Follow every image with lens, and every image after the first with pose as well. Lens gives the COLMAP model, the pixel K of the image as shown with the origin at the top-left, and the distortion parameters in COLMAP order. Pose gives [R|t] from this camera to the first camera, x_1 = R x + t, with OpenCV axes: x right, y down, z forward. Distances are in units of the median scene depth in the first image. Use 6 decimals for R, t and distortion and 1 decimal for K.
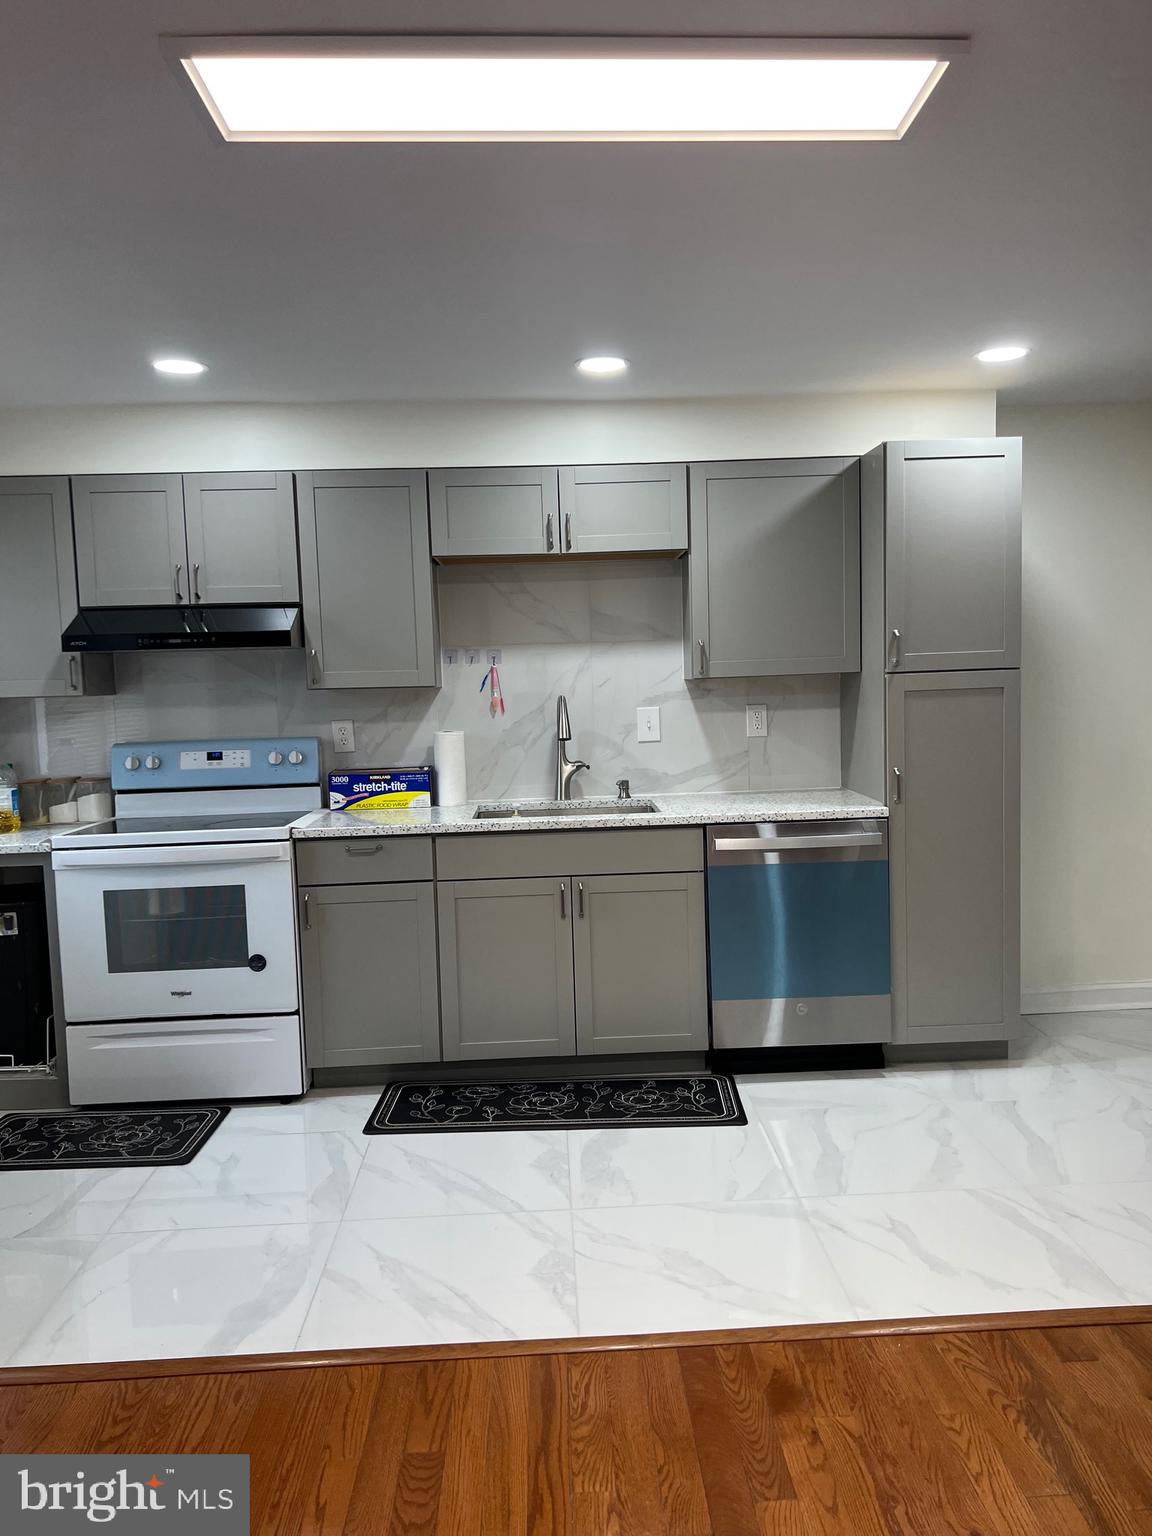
lens RADIAL K [[1154.4, 0, 600.8], [0, 1154.4, 776.5], [0, 0, 1]] dist [0.058568, -0.066457]
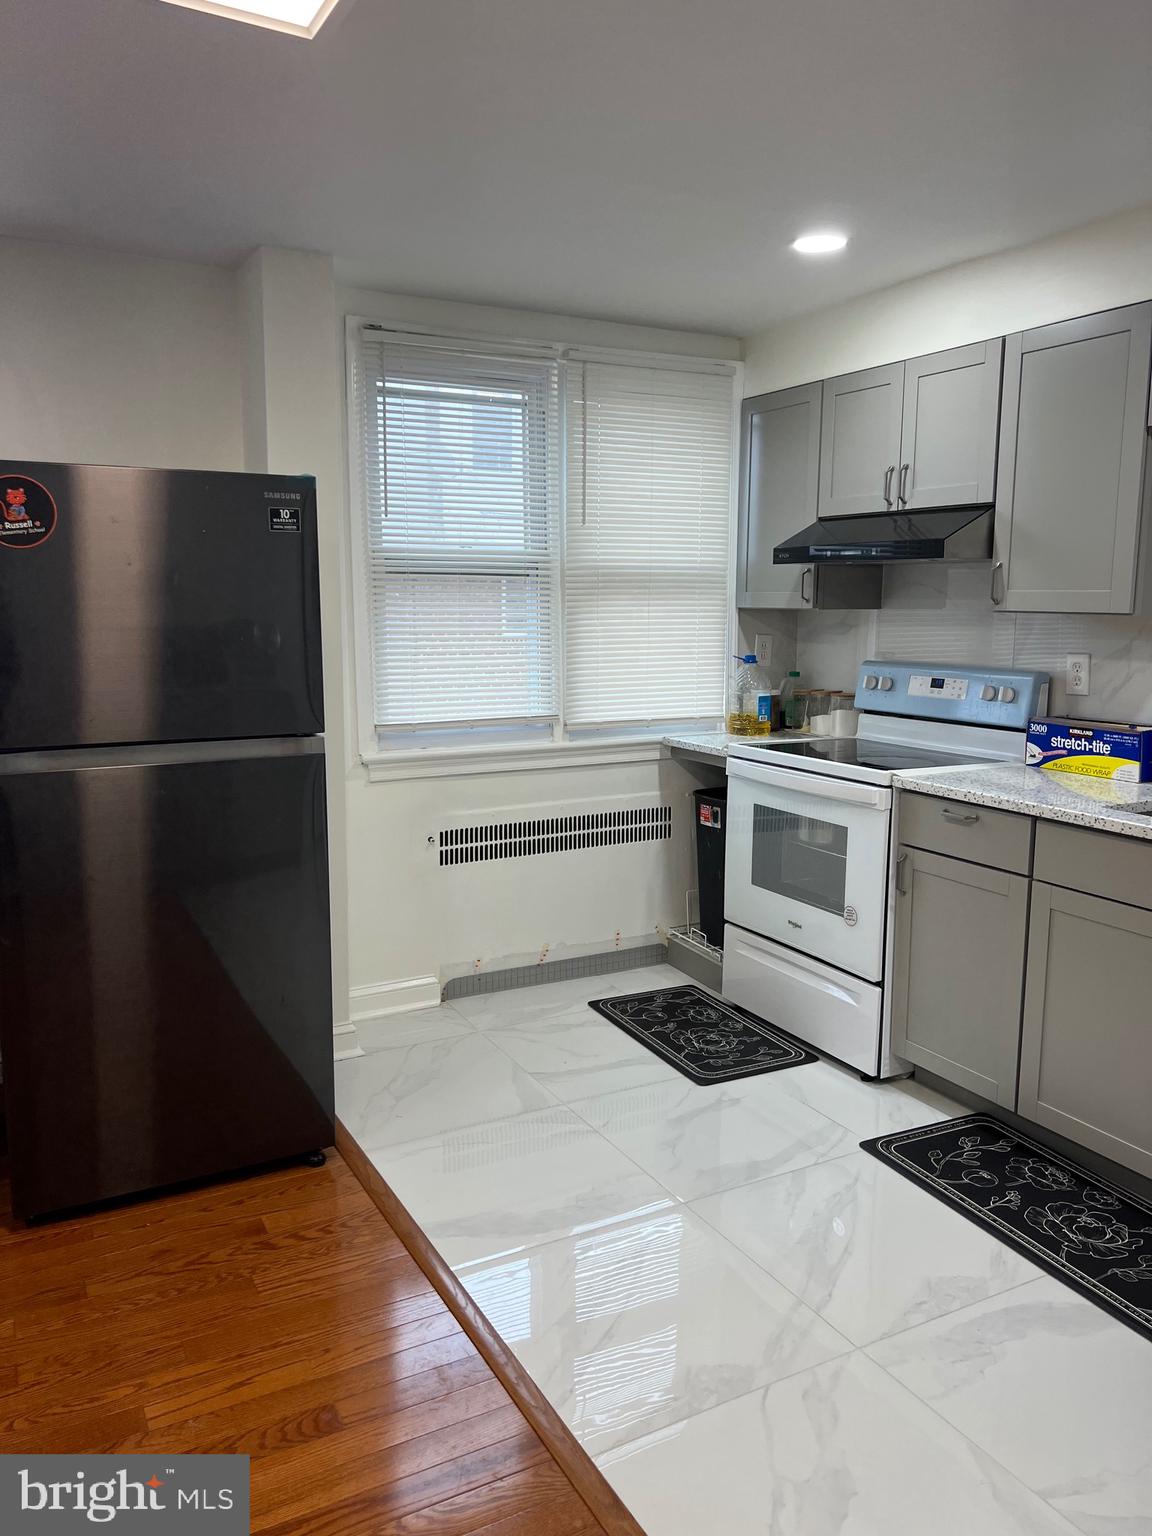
lens RADIAL K [[1154.4, 0, 573.7], [0, 1154.4, 775.5], [0, 0, 1]] dist [0.058568, -0.066457]
pose [[0.430982, 0.169307, -0.886335, 0.379055], [-0.098007, 0.985212, 0.140539, -0.050327], [0.897023, 0.026298, 0.441202, 0.402811]]
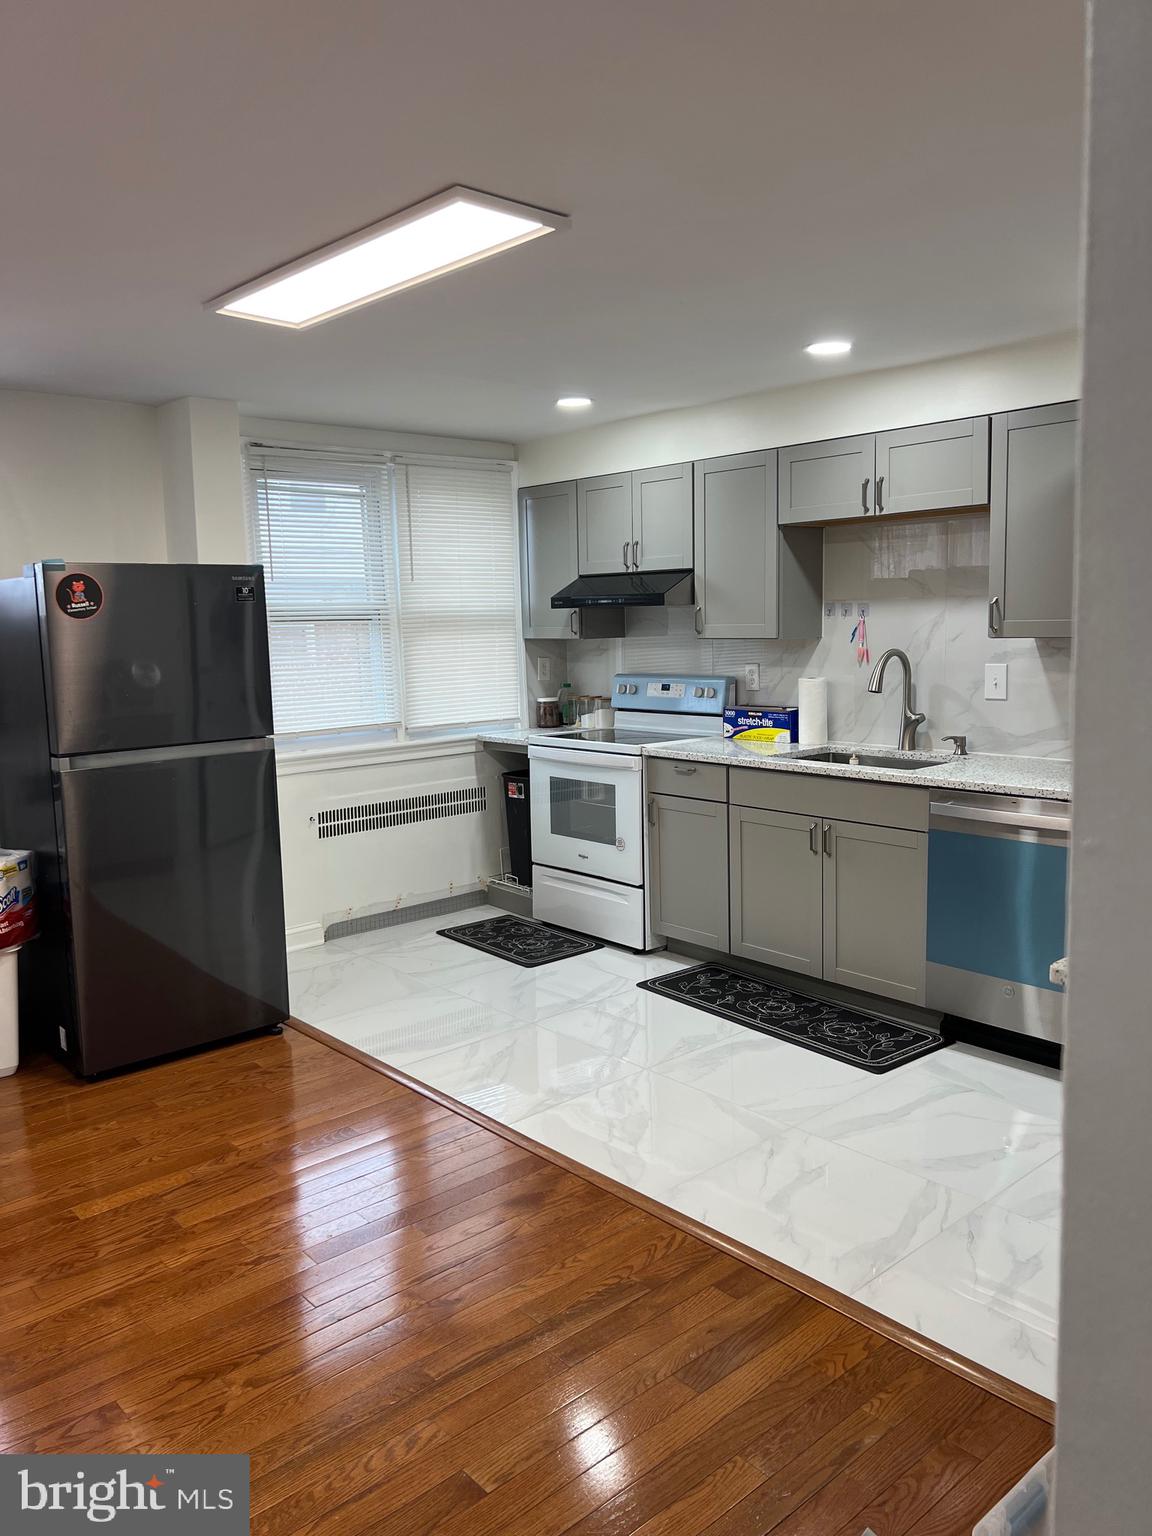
lens RADIAL K [[1154.4, 0, 577.1], [0, 1154.4, 760.5], [0, 0, 1]] dist [0.058568, -0.066457]
pose [[0.624753, 0.112845, -0.772625, 0.673590], [-0.065693, 0.993590, 0.091997, -0.053370], [0.778054, -0.006719, 0.628162, 0.126100]]
